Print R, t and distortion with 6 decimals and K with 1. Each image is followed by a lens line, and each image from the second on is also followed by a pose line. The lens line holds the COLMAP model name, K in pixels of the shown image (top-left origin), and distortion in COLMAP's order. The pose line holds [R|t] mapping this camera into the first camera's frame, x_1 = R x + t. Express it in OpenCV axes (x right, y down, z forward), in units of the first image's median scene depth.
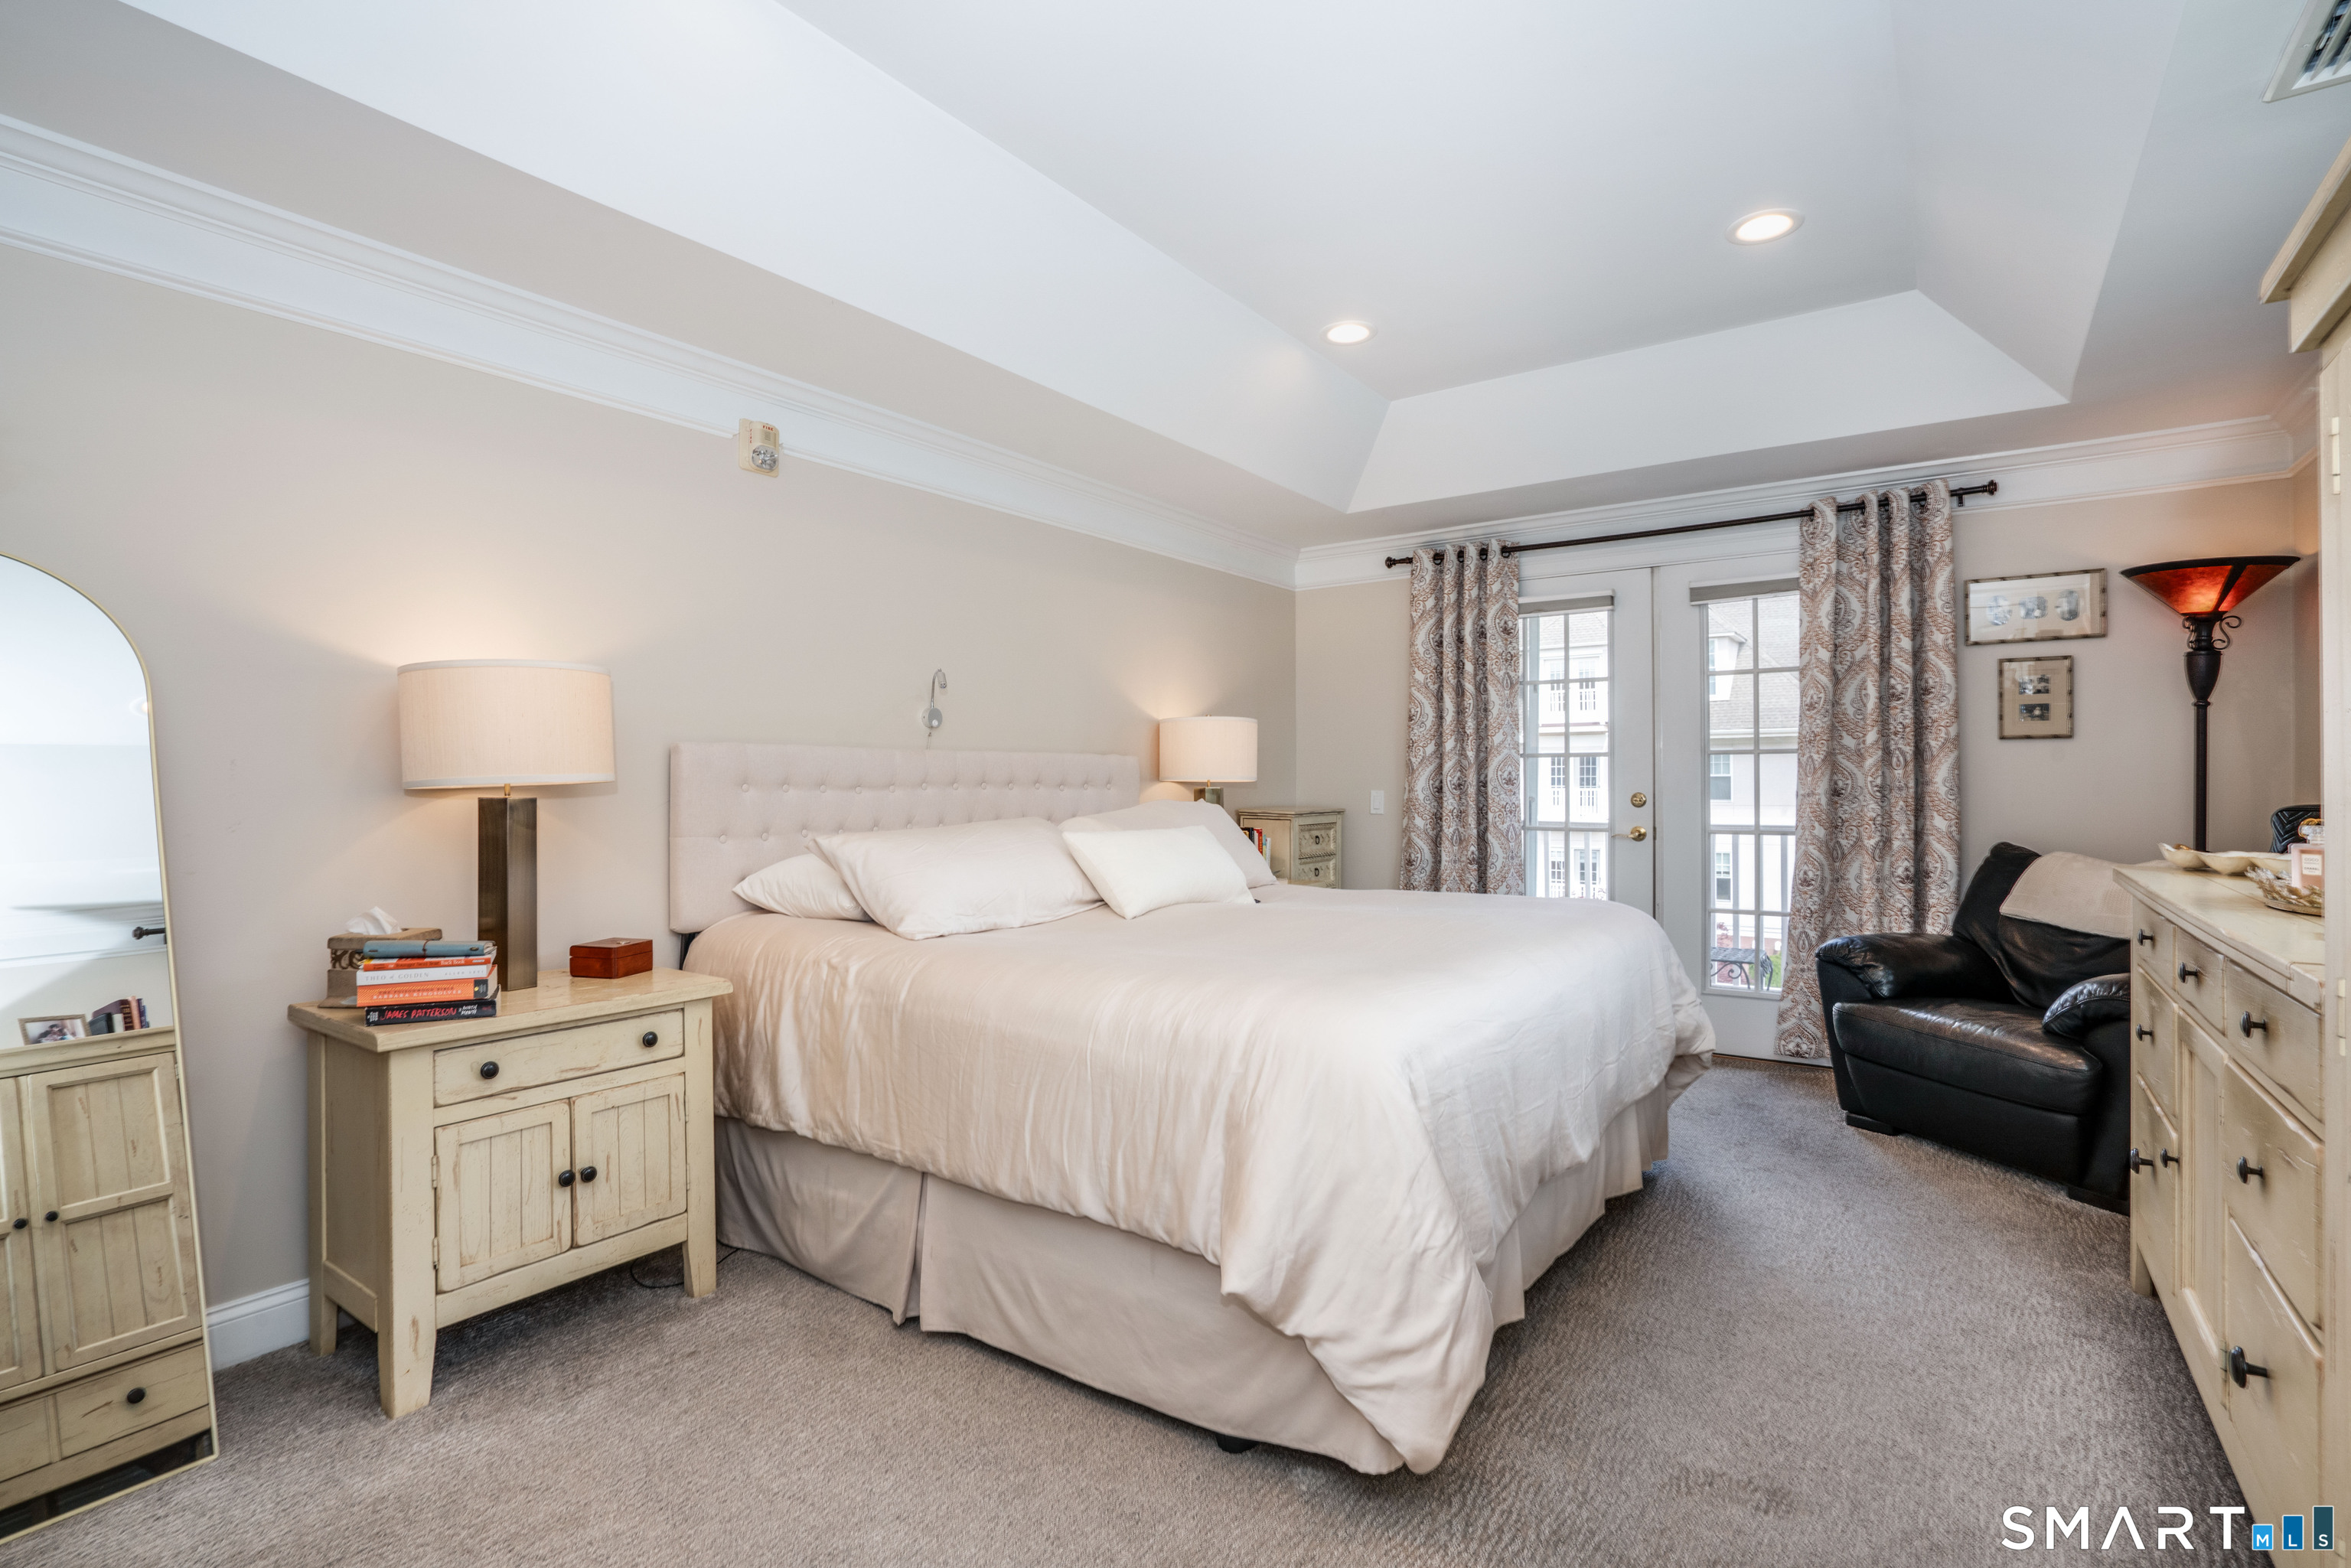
lens RADIAL K [[1115.7, 0, 1189.5], [0, 1115.7, 780.5], [0, 0, 1]] dist [-0.034770, 0.003486]
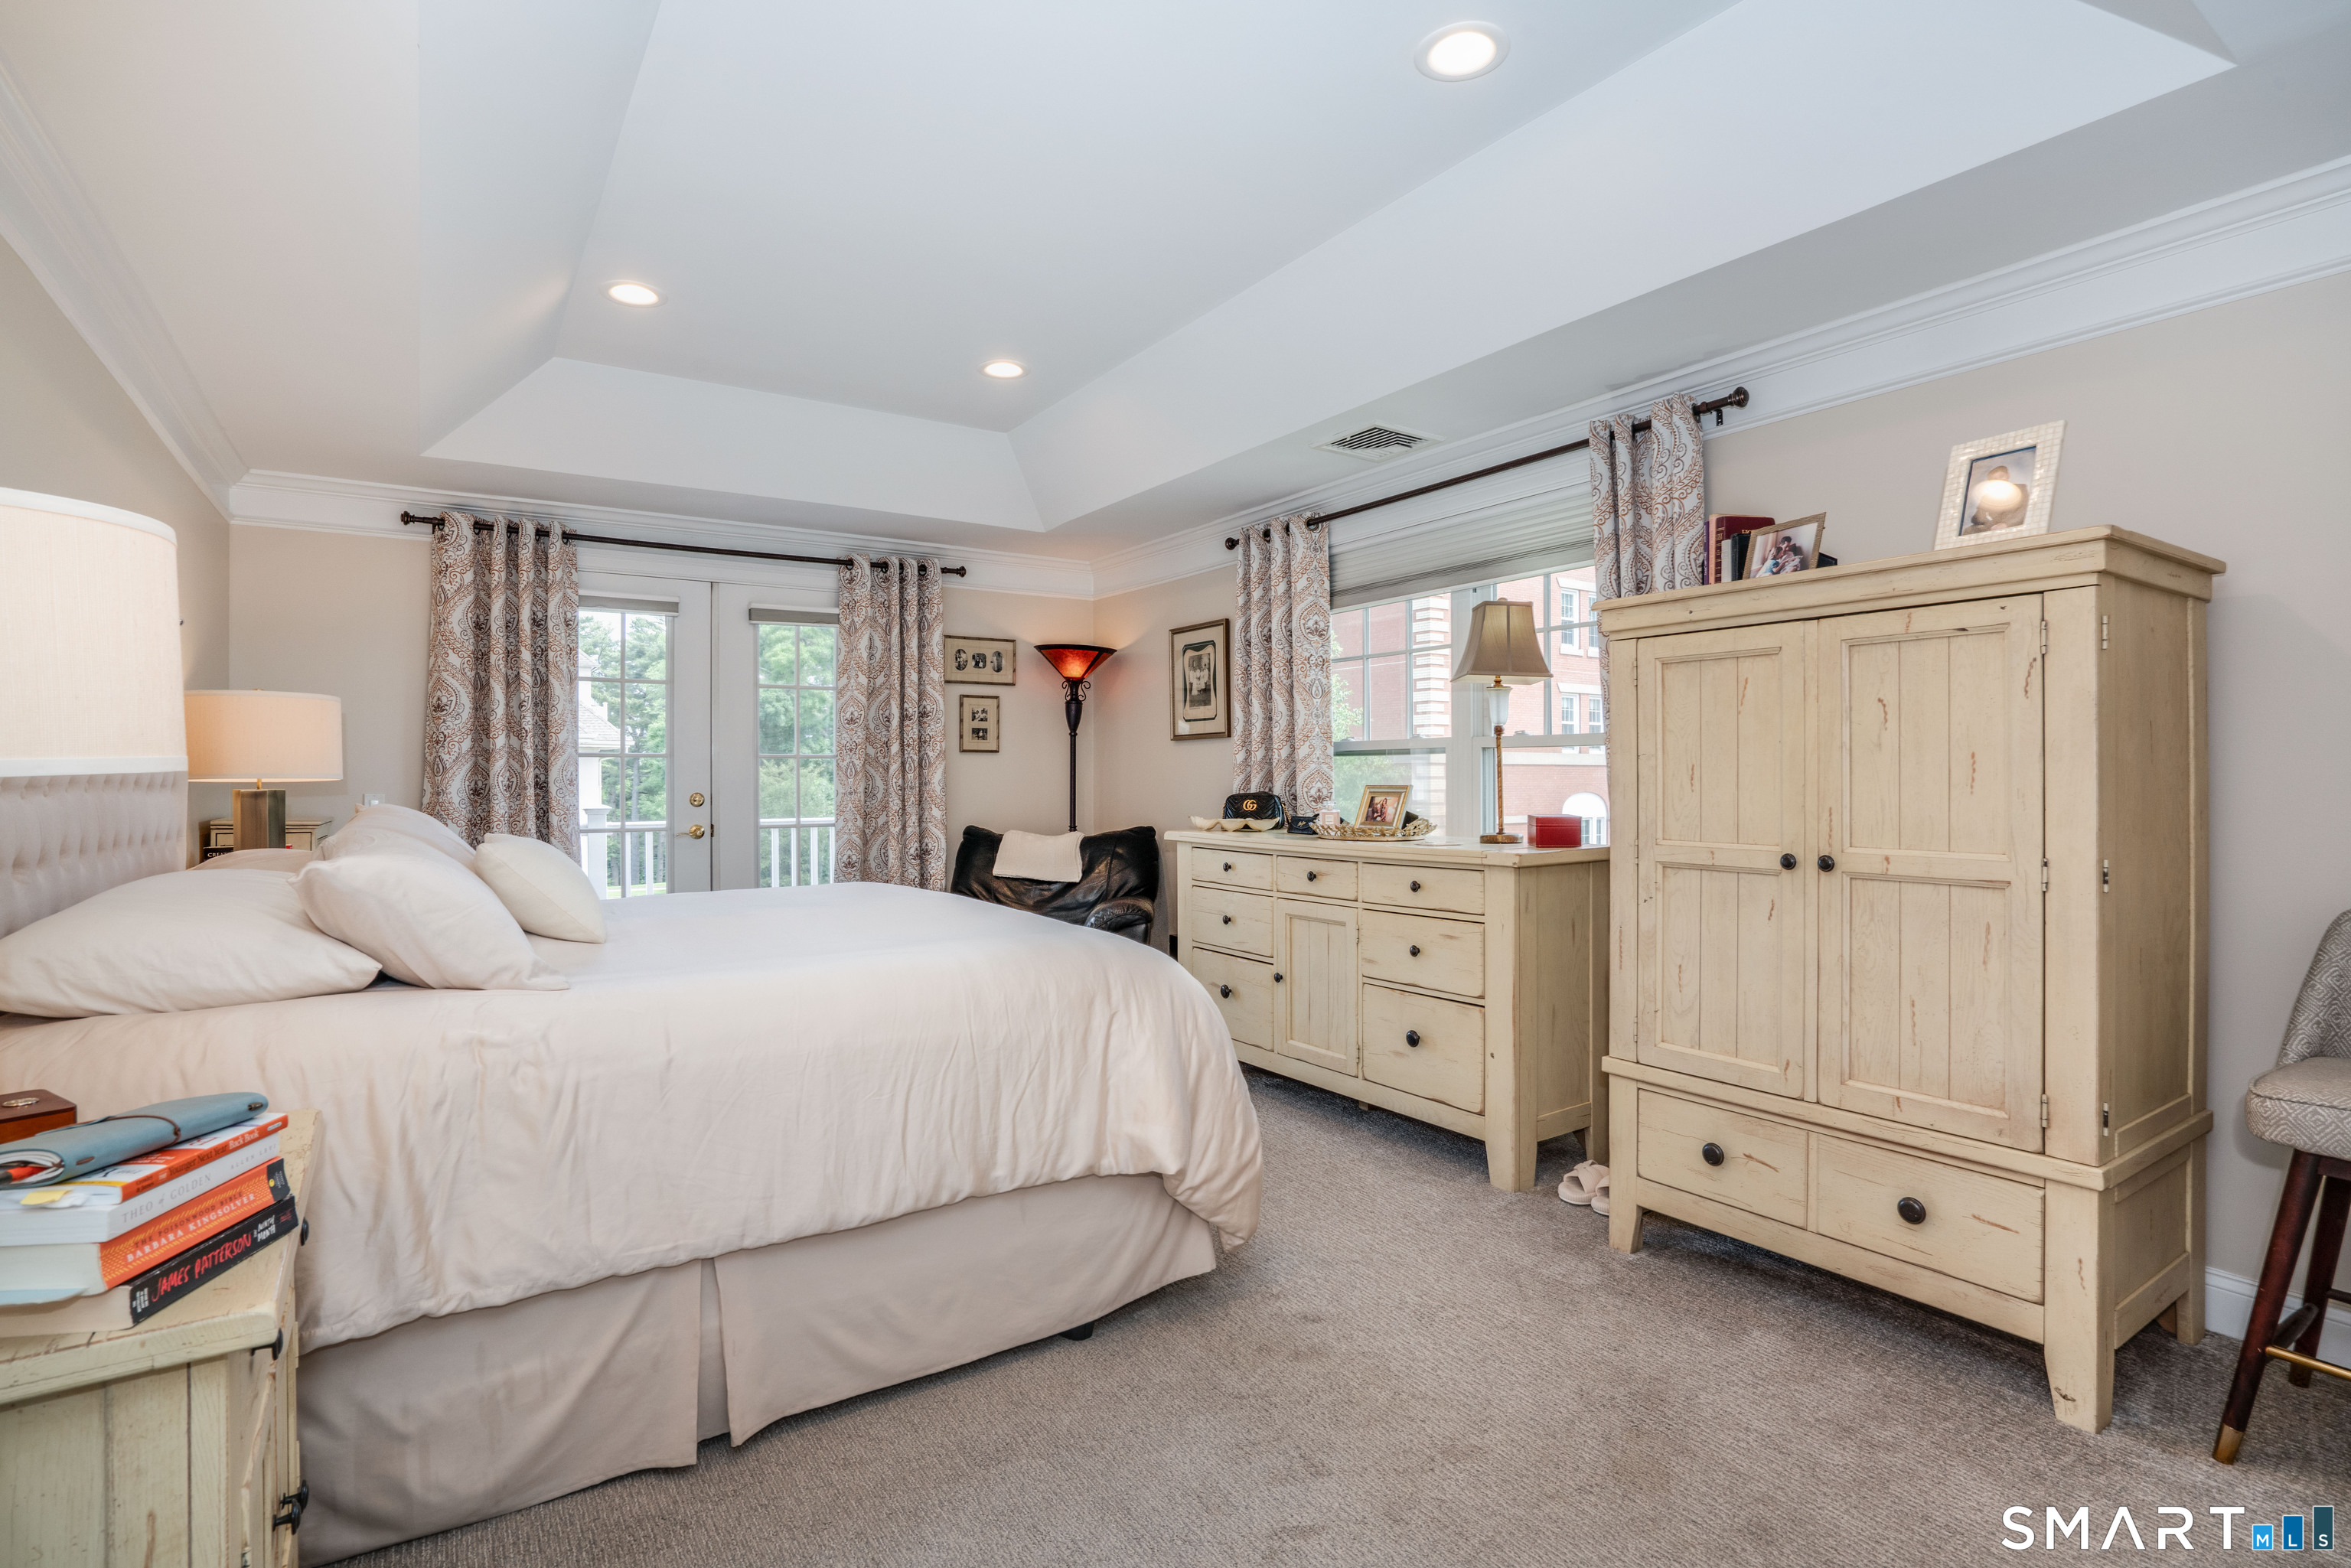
lens RADIAL K [[1115.7, 0, 1193.4], [0, 1115.7, 782.8], [0, 0, 1]] dist [-0.034770, 0.003486]
pose [[0.358563, -0.000128, 0.933505, -0.473773], [0.002326, 0.999997, -0.000756, 0.003309], [-0.933503, 0.002443, 0.358562, 0.209384]]
